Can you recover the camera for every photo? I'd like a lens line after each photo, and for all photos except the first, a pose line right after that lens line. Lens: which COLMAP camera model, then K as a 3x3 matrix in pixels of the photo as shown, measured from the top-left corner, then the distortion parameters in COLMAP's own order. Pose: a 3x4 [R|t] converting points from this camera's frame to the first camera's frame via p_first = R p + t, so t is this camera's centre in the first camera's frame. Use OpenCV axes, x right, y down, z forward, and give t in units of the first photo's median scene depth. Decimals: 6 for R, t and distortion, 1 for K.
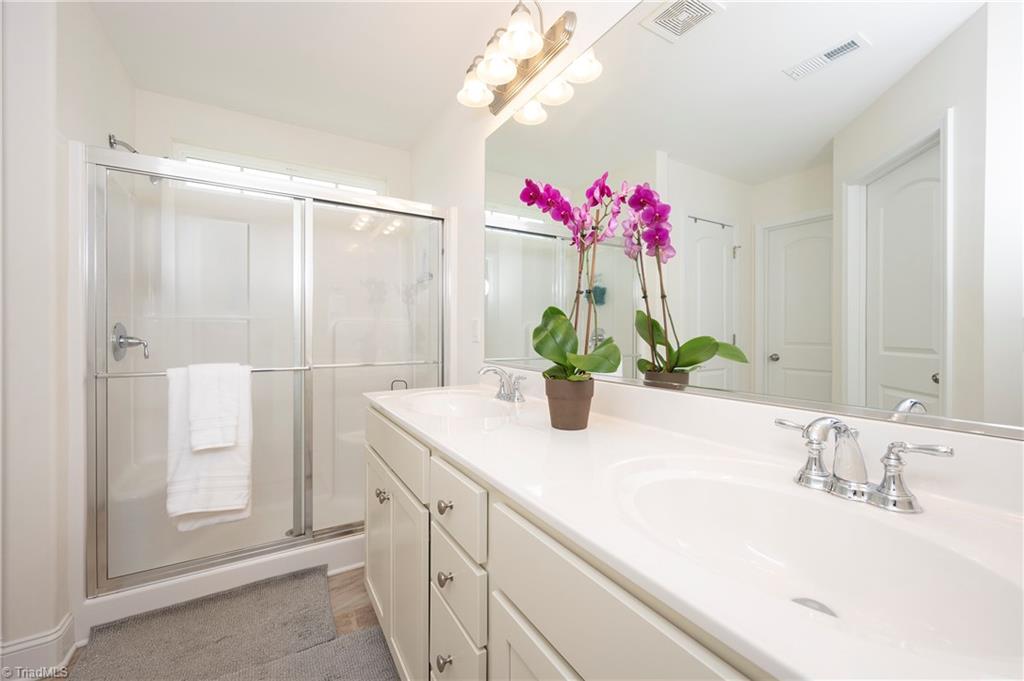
lens RADIAL K [[403.8, 0, 511.8], [0, 403.8, 335.9], [0, 0, 1]] dist [-0.000980, -0.000139]
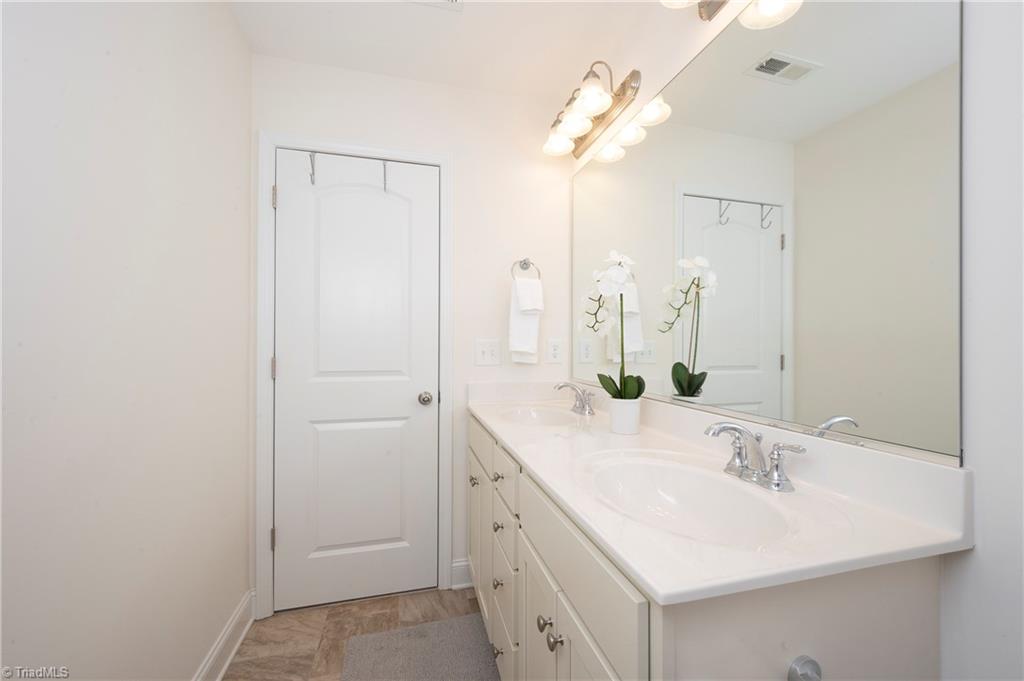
lens RADIAL K [[411.4, 0, 511.5], [0, 411.4, 351.8], [0, 0, 1]] dist [-0.048200, -0.000038]
pose [[0.961161, -0.000089, -0.275987, 0.118891], [0.000611, 0.999998, 0.001803, -0.017194], [0.275986, -0.001902, 0.961160, -0.173675]]
